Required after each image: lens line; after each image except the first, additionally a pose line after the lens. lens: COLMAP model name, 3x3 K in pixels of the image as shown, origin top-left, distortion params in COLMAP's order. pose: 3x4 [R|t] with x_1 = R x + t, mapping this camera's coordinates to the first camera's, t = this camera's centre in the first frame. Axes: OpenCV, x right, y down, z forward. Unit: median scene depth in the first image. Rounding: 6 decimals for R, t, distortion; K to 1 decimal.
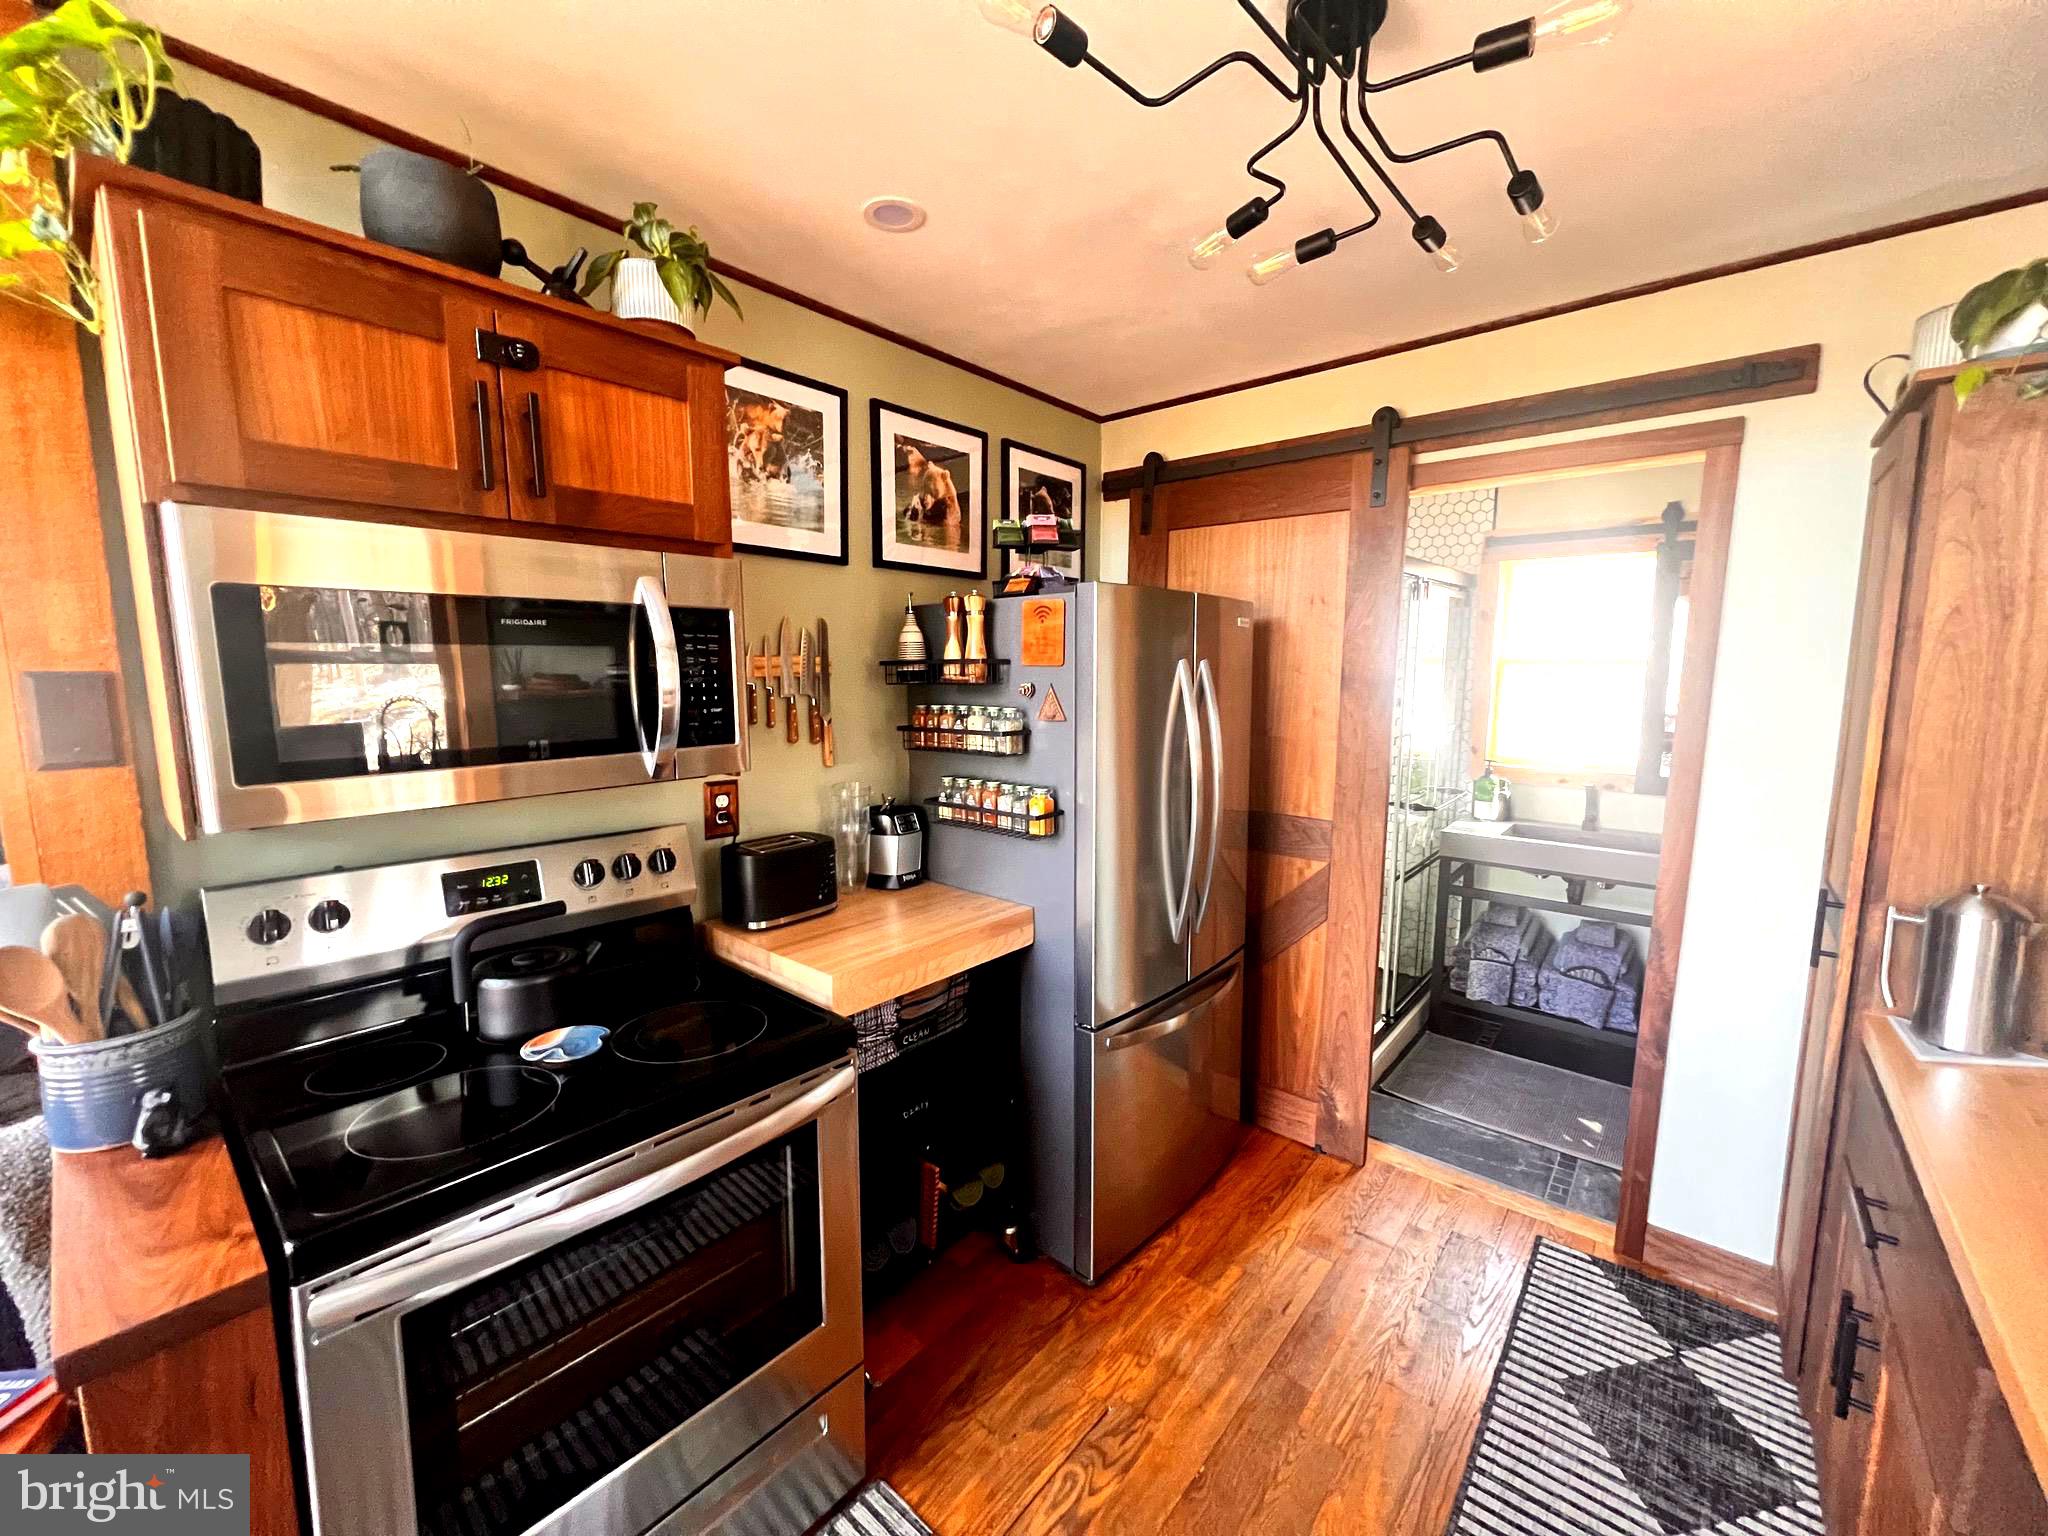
lens RADIAL K [[815.5, 0, 1023.1], [0, 815.5, 764.6], [0, 0, 1]] dist [-0.001194, -0.000288]
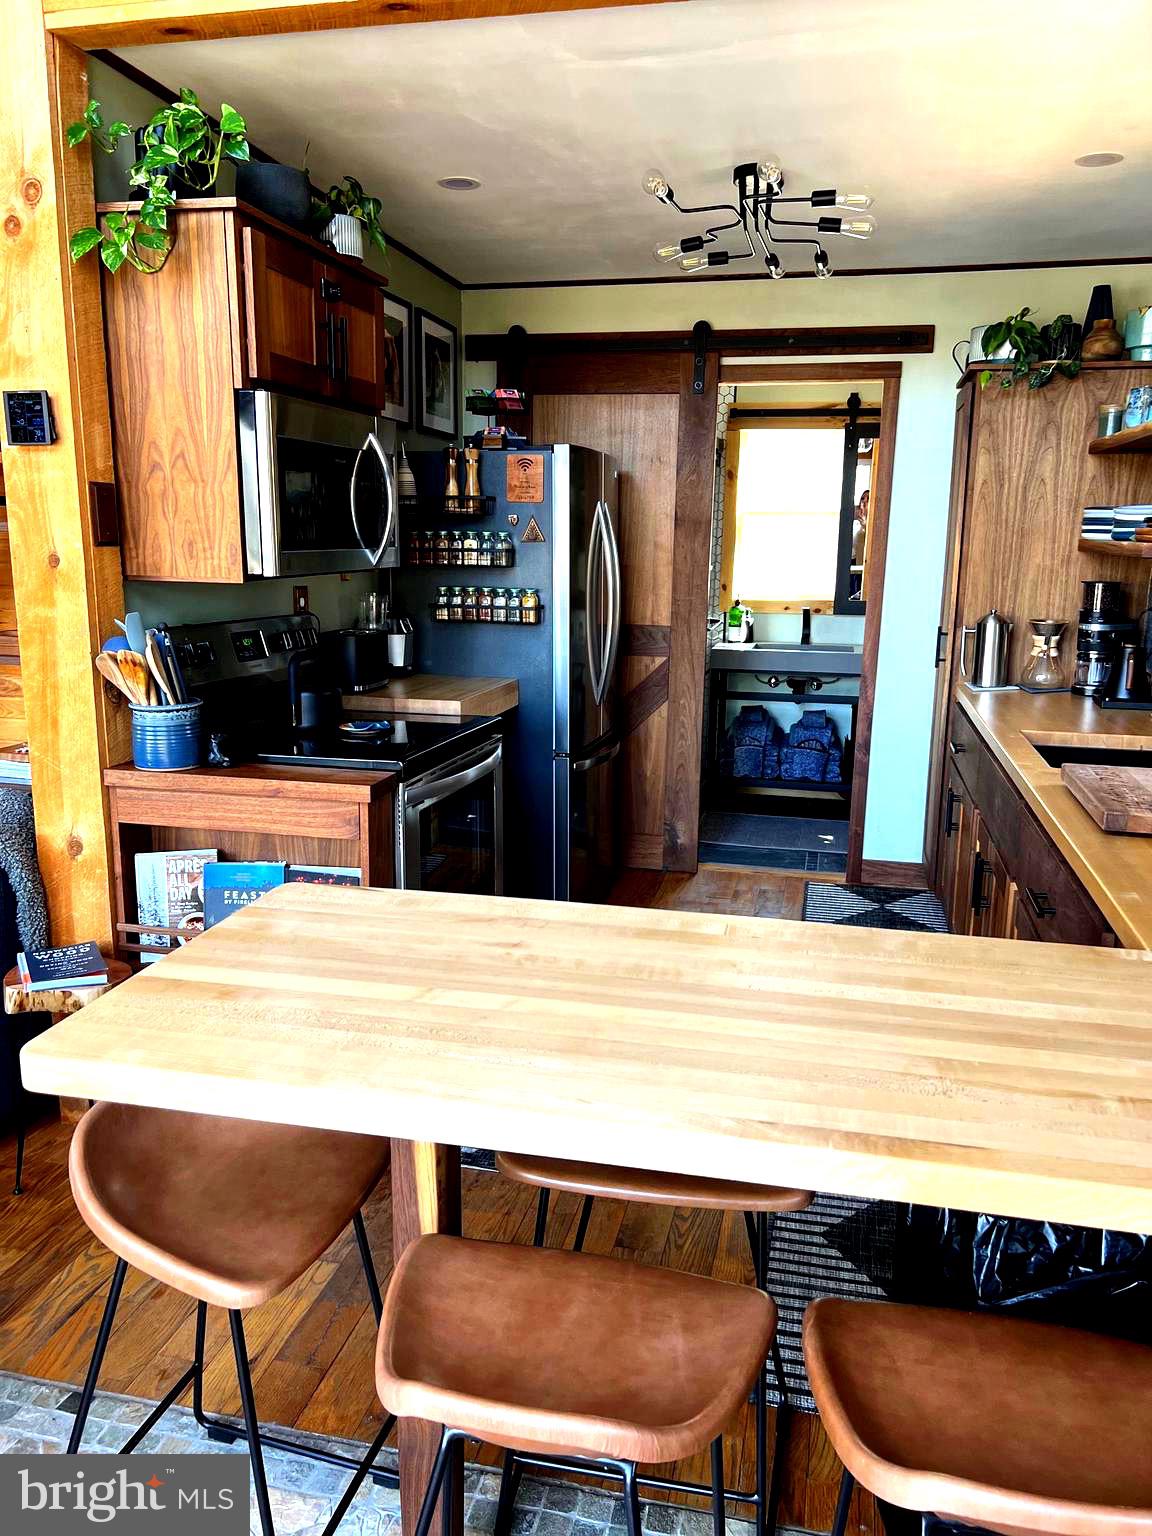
lens RADIAL K [[1155.4, 0, 590.1], [0, 1155.4, 767.4], [0, 0, 1]] dist [0.042831, -0.044914]
pose [[0.884085, -0.081057, 0.460243, -0.778096], [0.043389, 0.994826, 0.091861, 0.146160], [-0.465308, -0.061243, 0.883028, -0.793716]]
